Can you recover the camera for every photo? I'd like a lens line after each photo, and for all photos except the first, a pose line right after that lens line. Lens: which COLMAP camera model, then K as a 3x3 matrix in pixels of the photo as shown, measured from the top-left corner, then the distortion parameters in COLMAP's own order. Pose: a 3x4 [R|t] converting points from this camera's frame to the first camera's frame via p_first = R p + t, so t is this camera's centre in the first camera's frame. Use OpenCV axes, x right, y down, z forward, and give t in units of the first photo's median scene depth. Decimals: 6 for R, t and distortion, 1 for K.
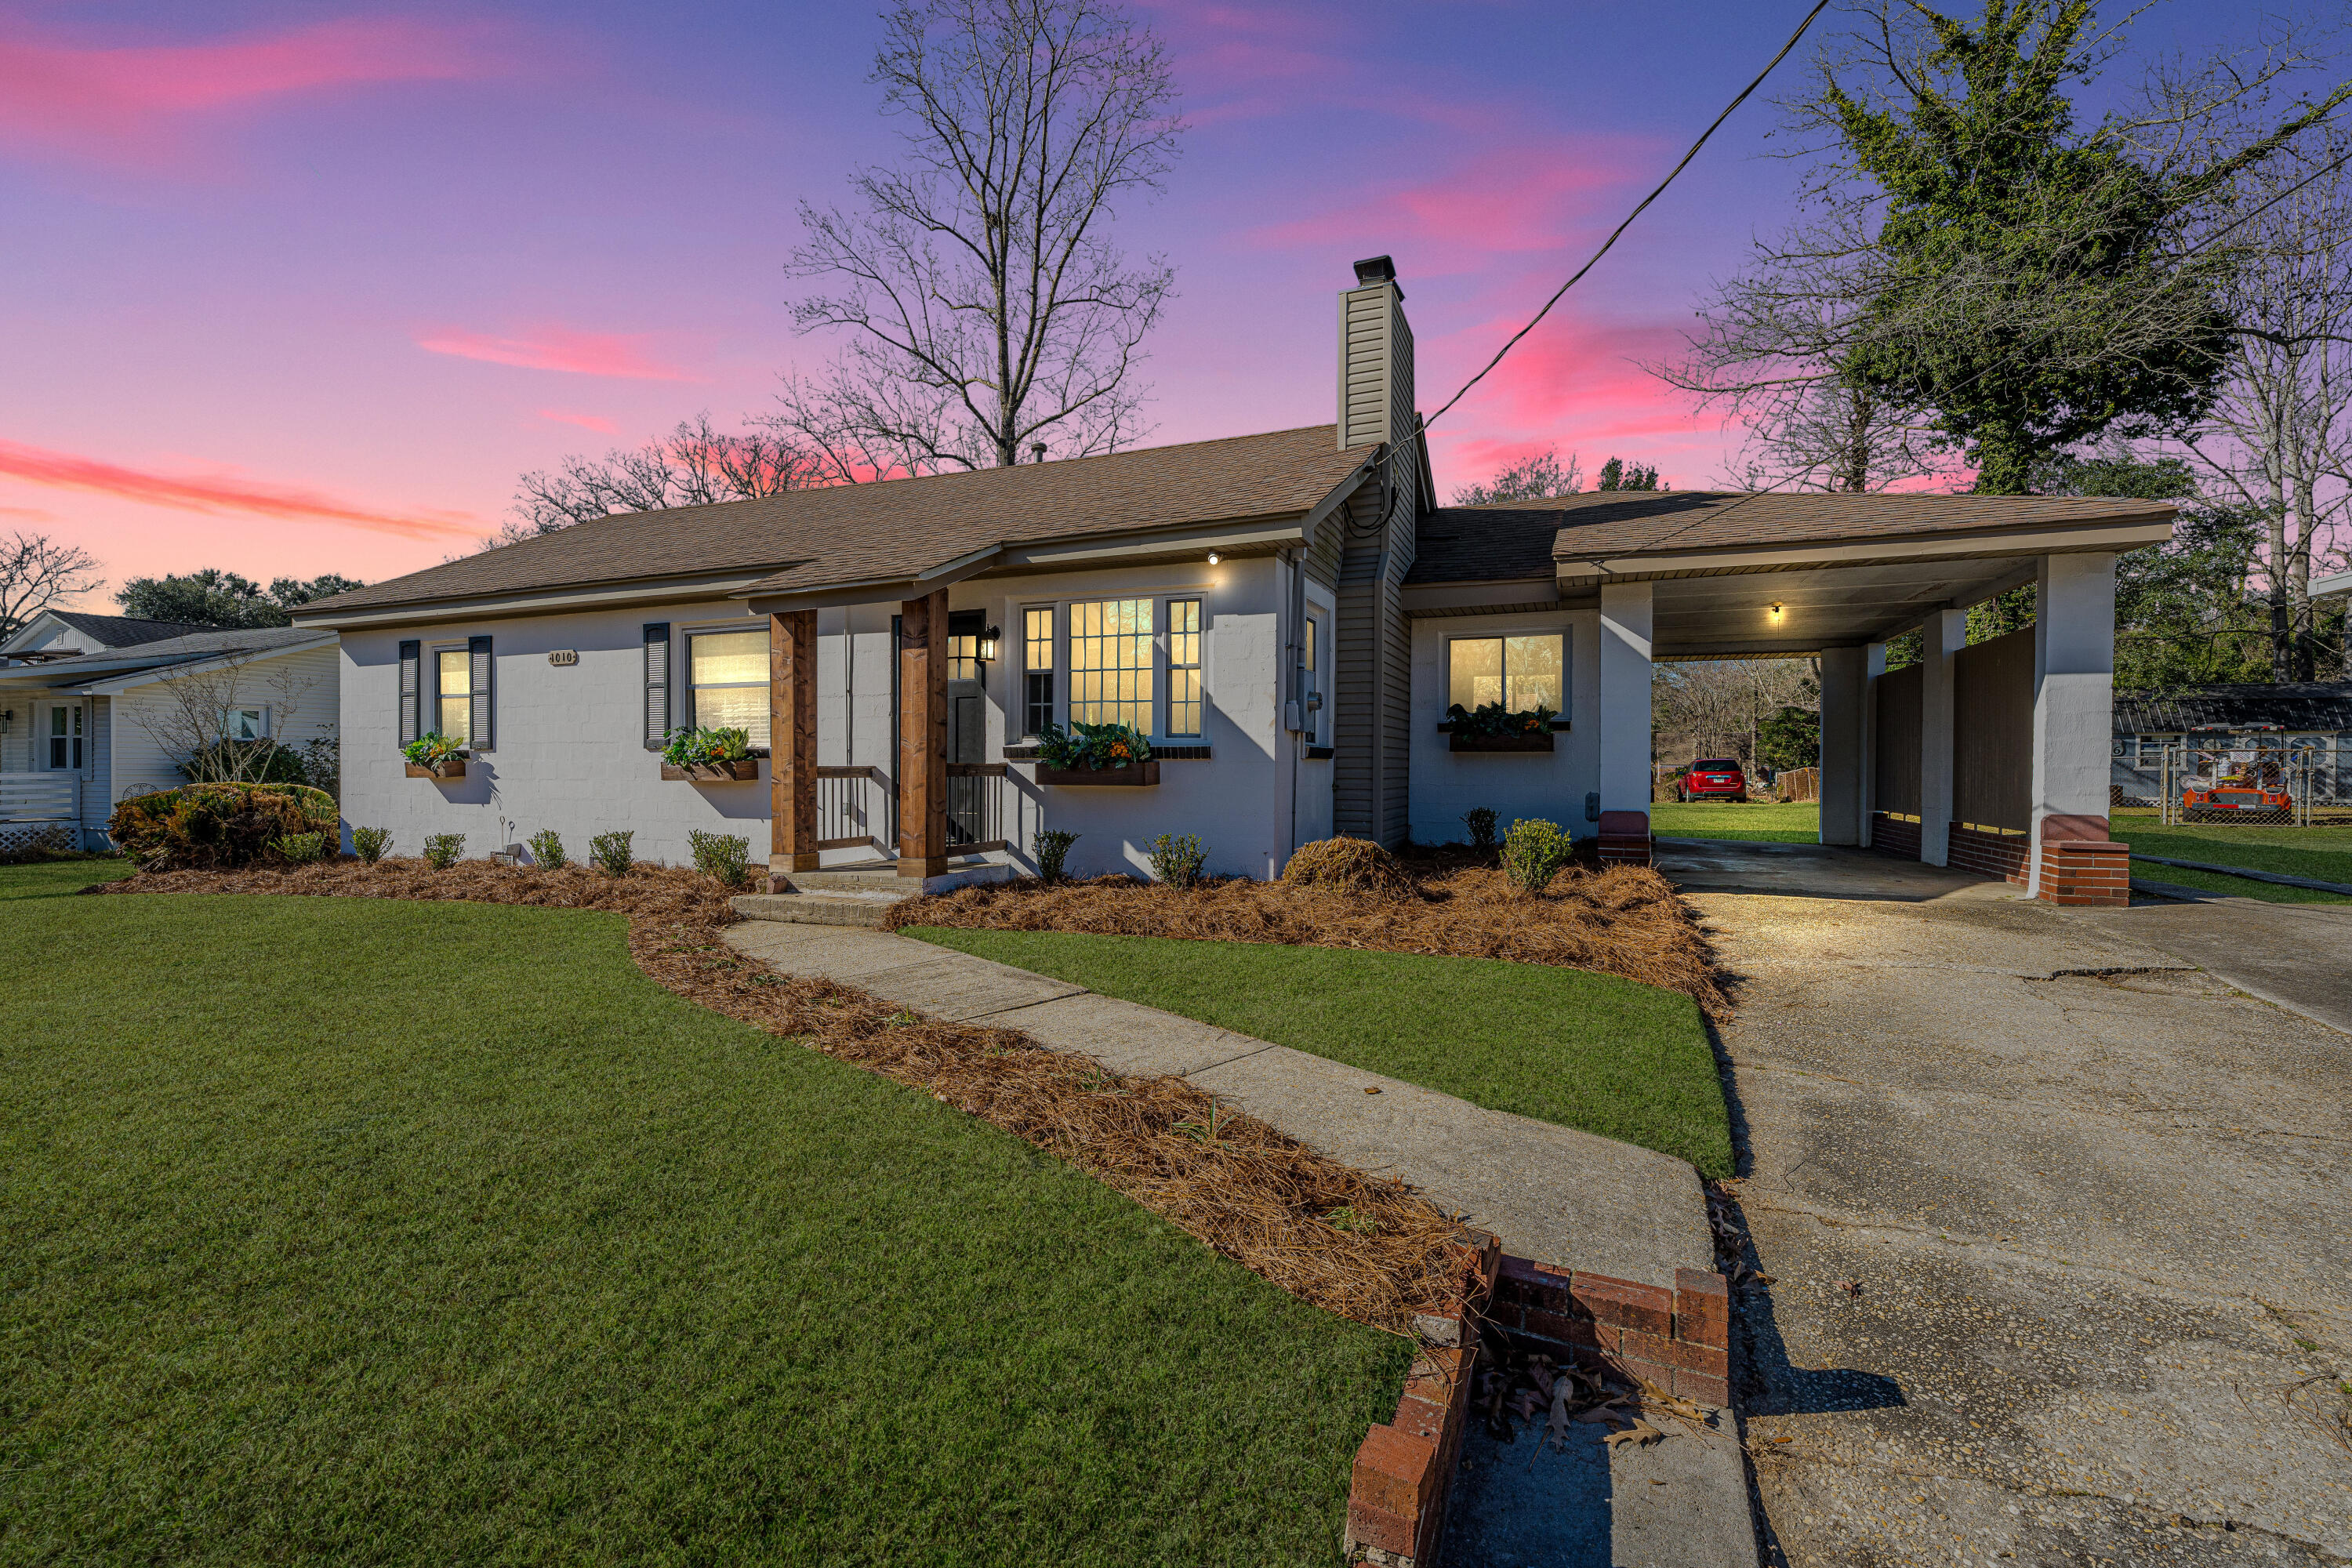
lens RADIAL K [[1019.4, 0, 1162.4], [0, 1019.4, 828.5], [0, 0, 1]] dist [-0.000371, 0.000084]
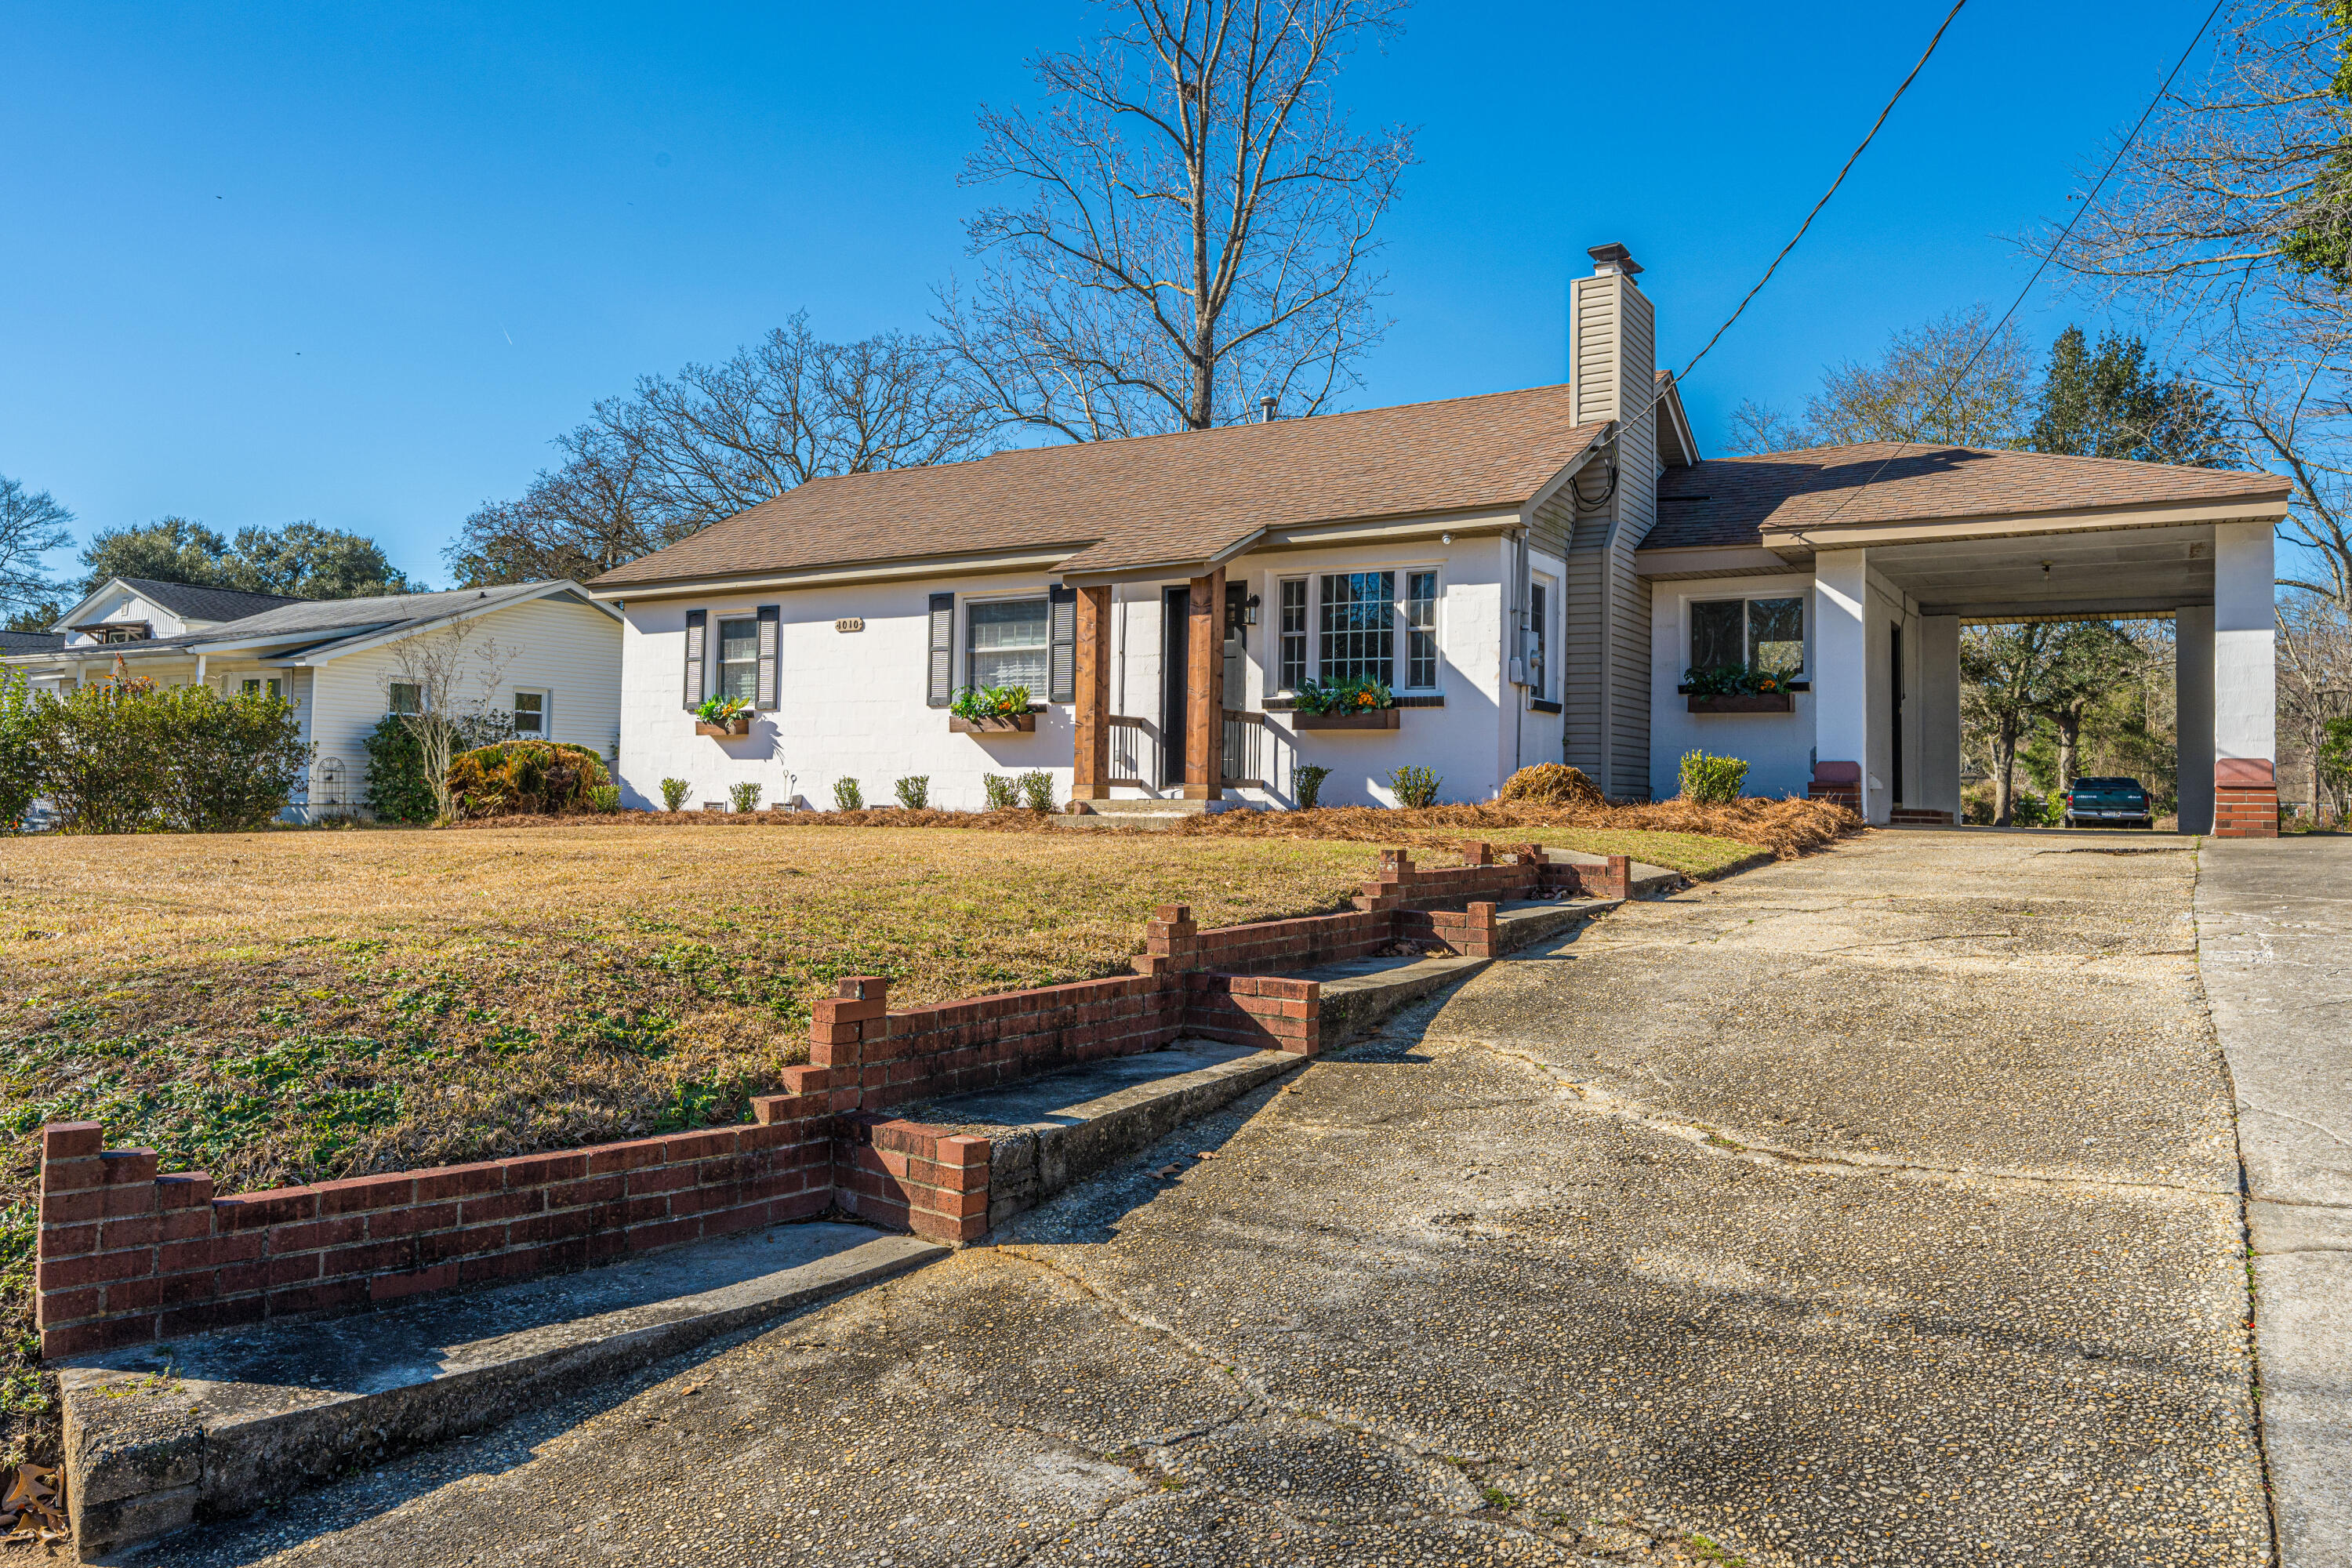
lens RADIAL K [[1594.6, 0, 1176.0], [0, 1594.6, 784.0], [0, 0, 1]] dist [-0.001892, -0.000315]
pose [[0.991074, 0.007623, -0.133098, -0.010964], [-0.016464, 0.997720, -0.065446, 0.120645], [0.132296, 0.067053, 0.988940, -0.701766]]
